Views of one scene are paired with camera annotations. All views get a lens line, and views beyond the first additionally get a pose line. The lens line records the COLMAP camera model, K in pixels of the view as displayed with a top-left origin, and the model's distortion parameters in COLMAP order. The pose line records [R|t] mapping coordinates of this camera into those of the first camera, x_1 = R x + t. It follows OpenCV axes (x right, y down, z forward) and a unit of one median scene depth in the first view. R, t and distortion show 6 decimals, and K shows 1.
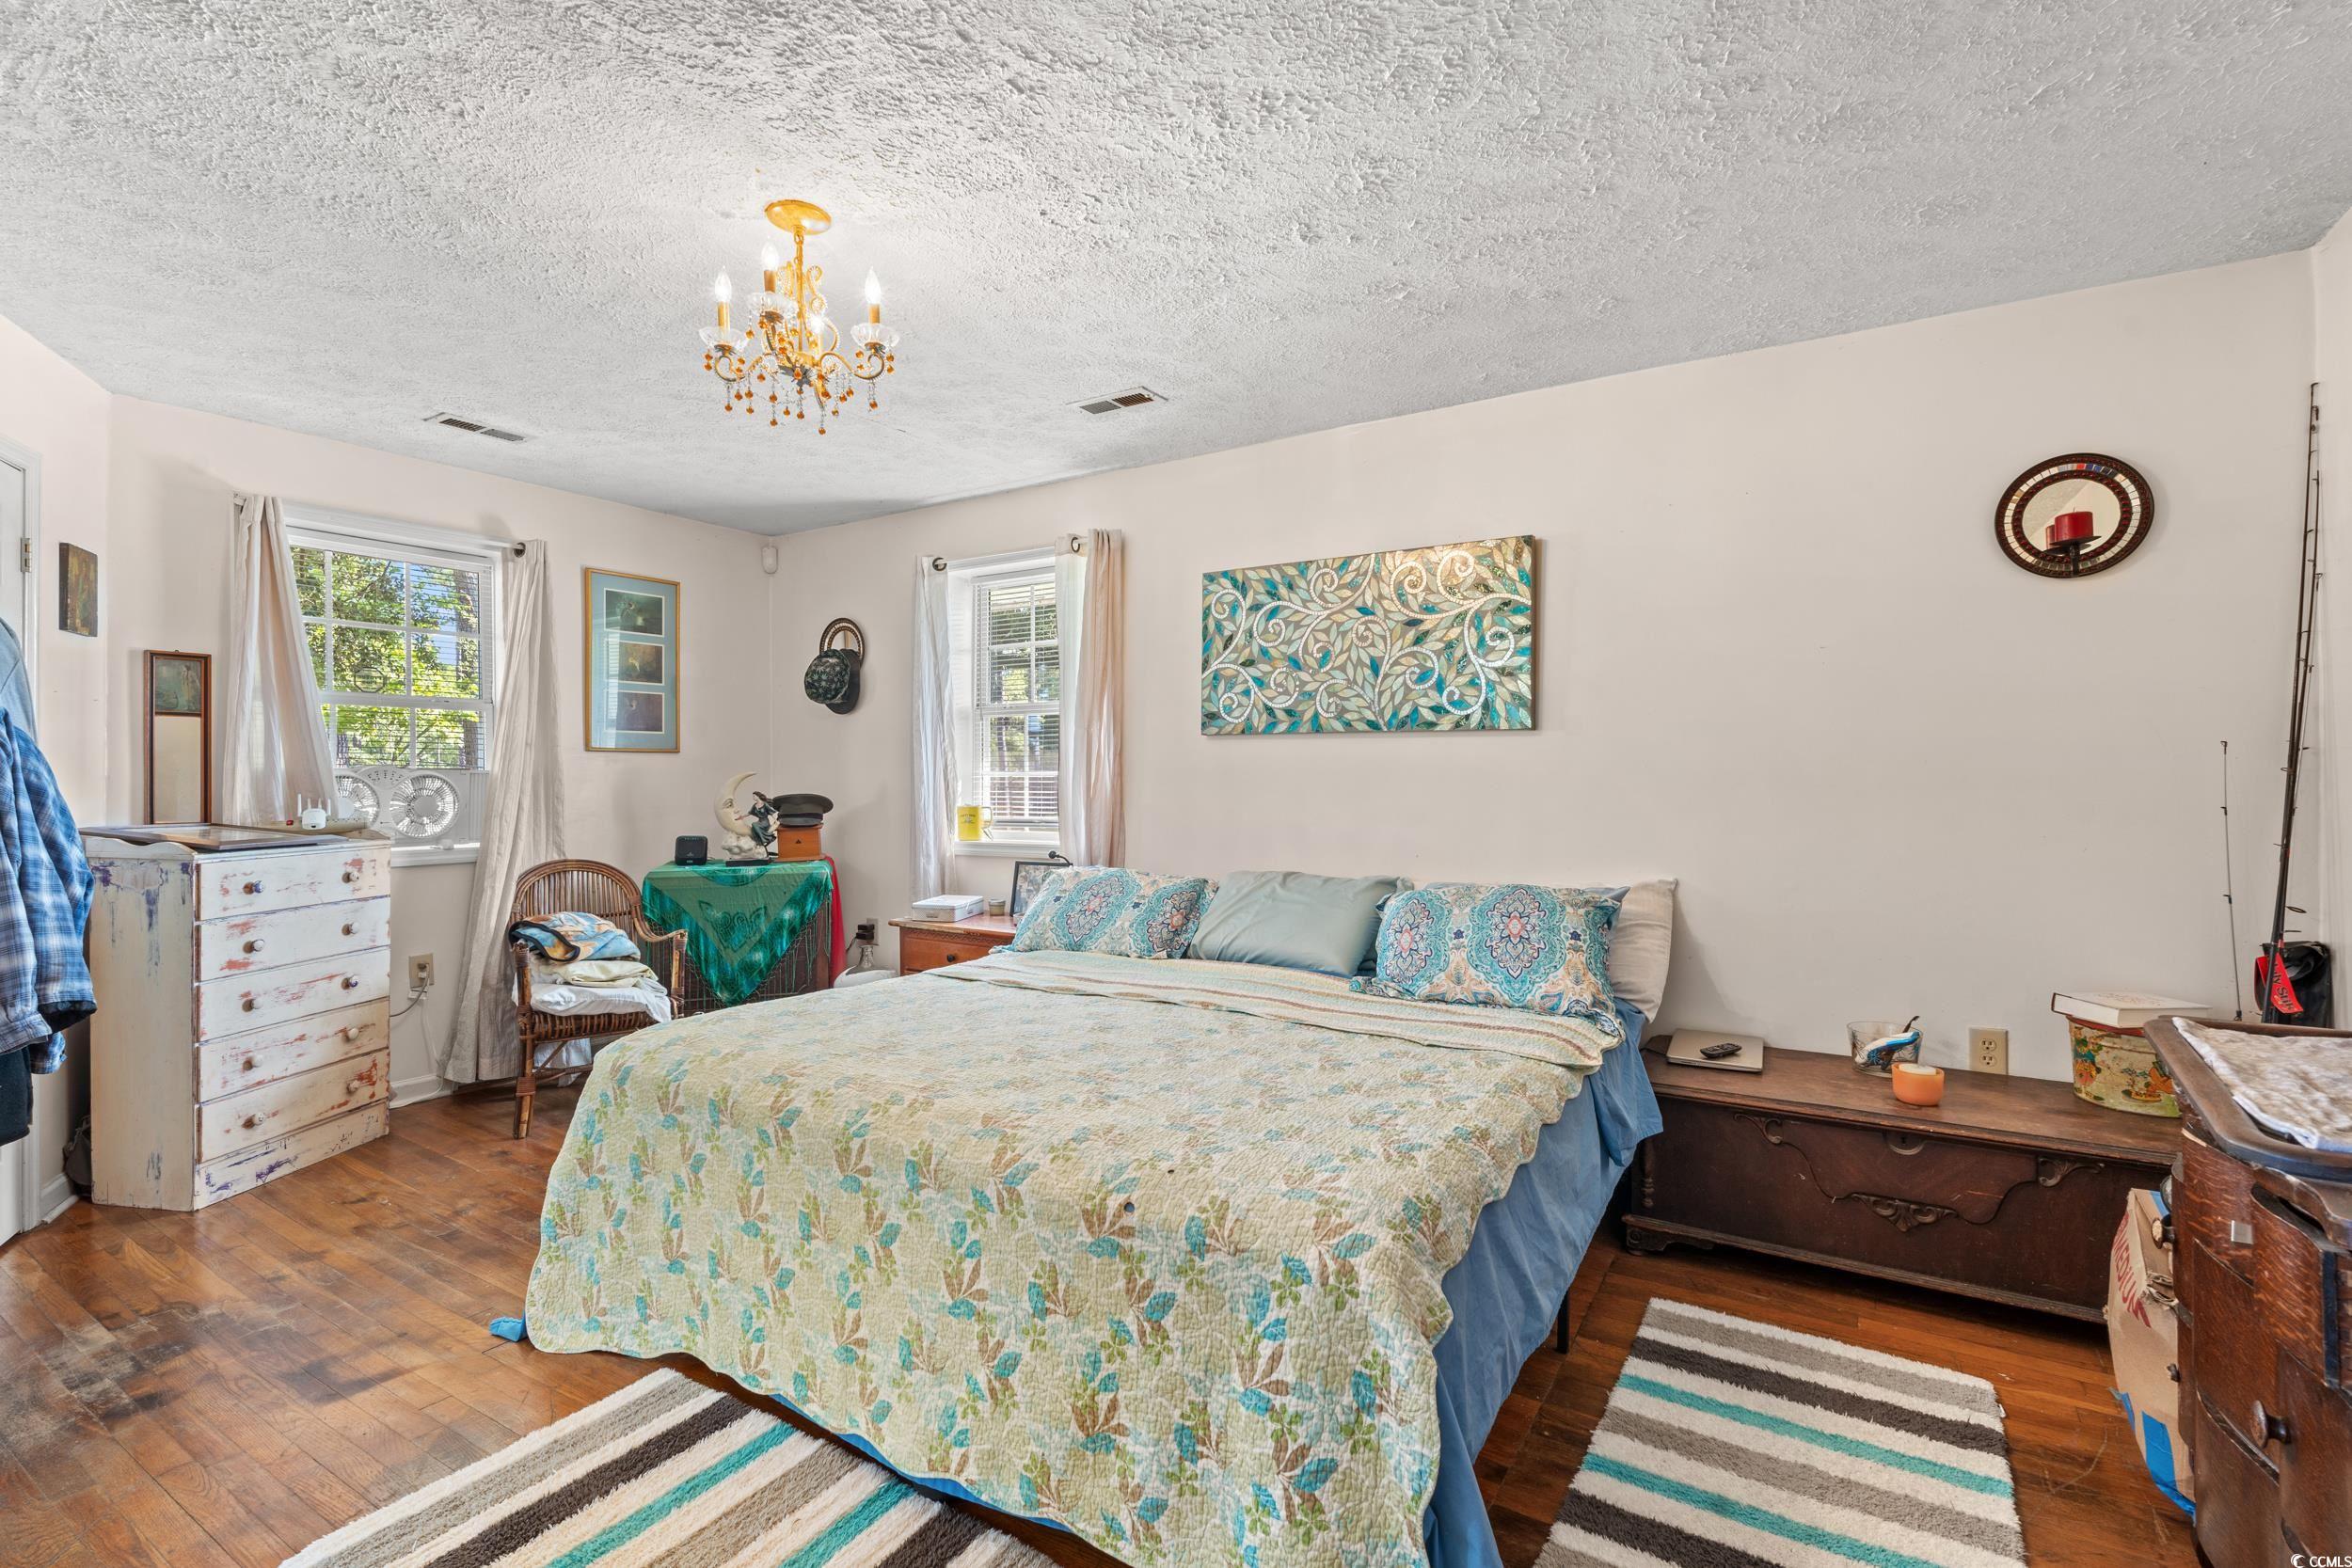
lens RADIAL K [[1079.5, 0, 1171.1], [0, 1079.5, 781.2], [0, 0, 1]] dist [-0.003232, 0.001539]
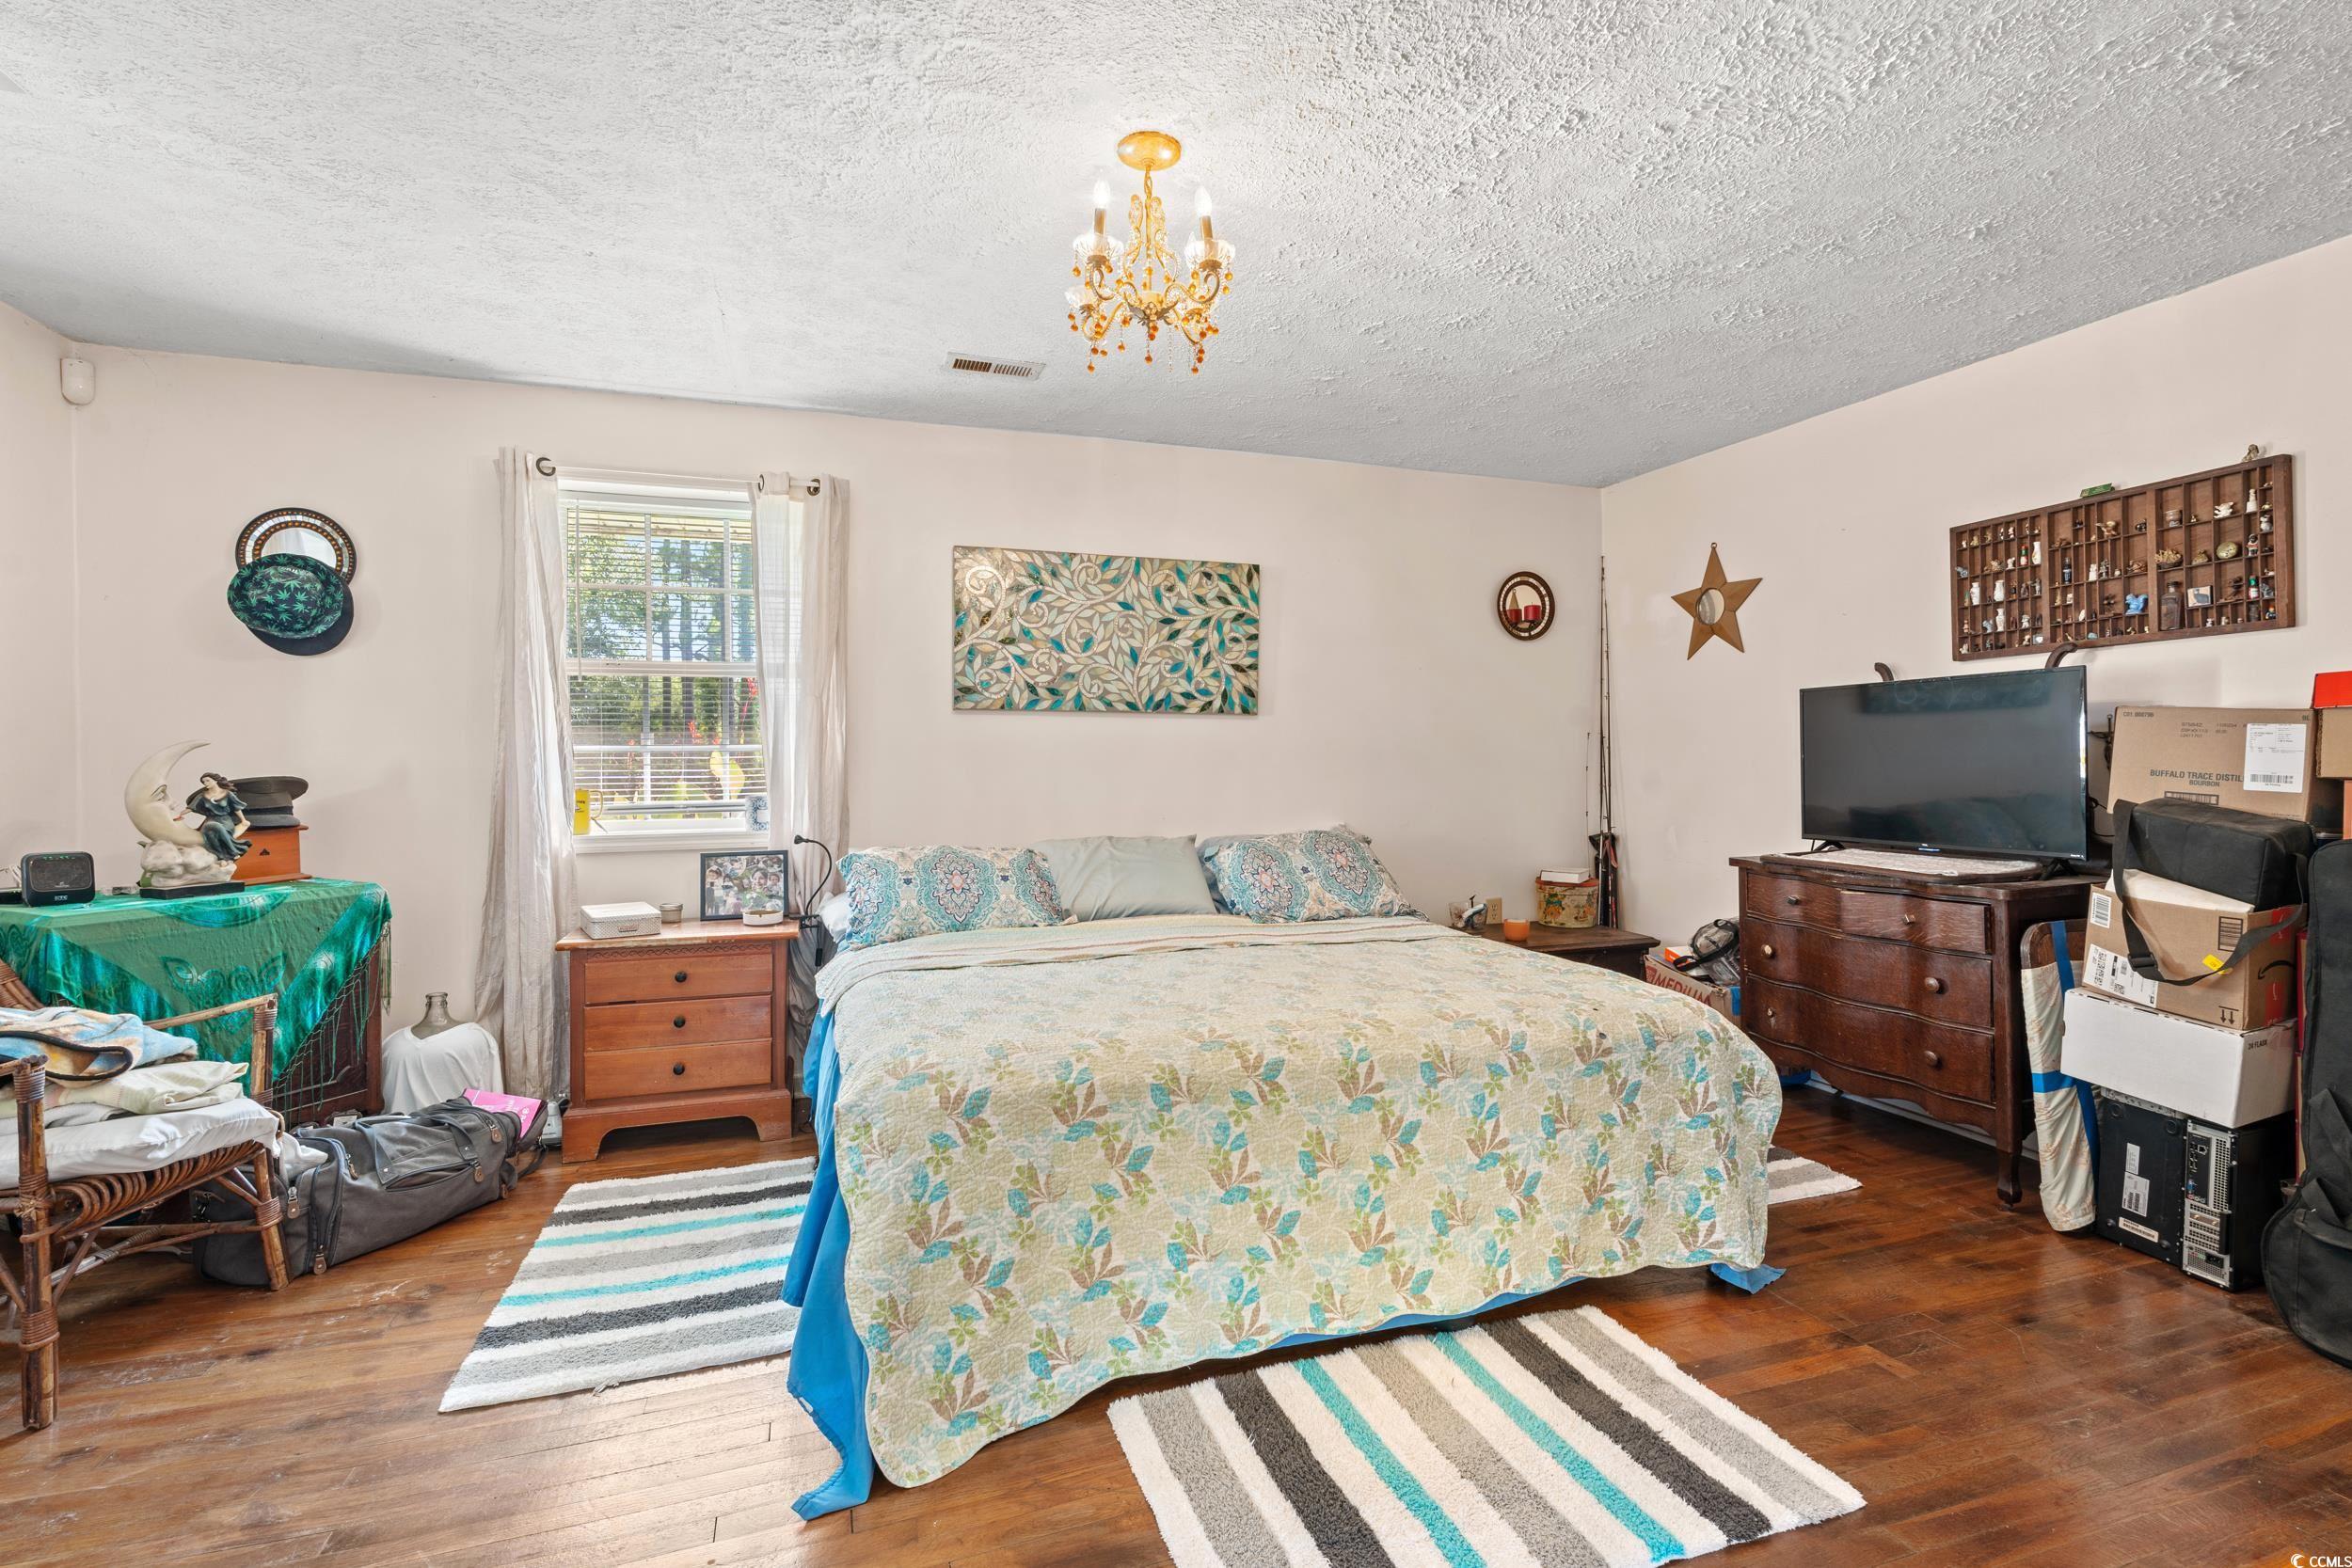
lens RADIAL K [[1079.5, 0, 1182.8], [0, 1079.5, 774.3], [0, 0, 1]] dist [-0.003232, 0.001539]
pose [[0.619719, -0.009165, 0.784770, -0.668384], [0.007438, 0.999955, 0.005804, 0.014199], [-0.784788, 0.002240, 0.619760, 0.239985]]
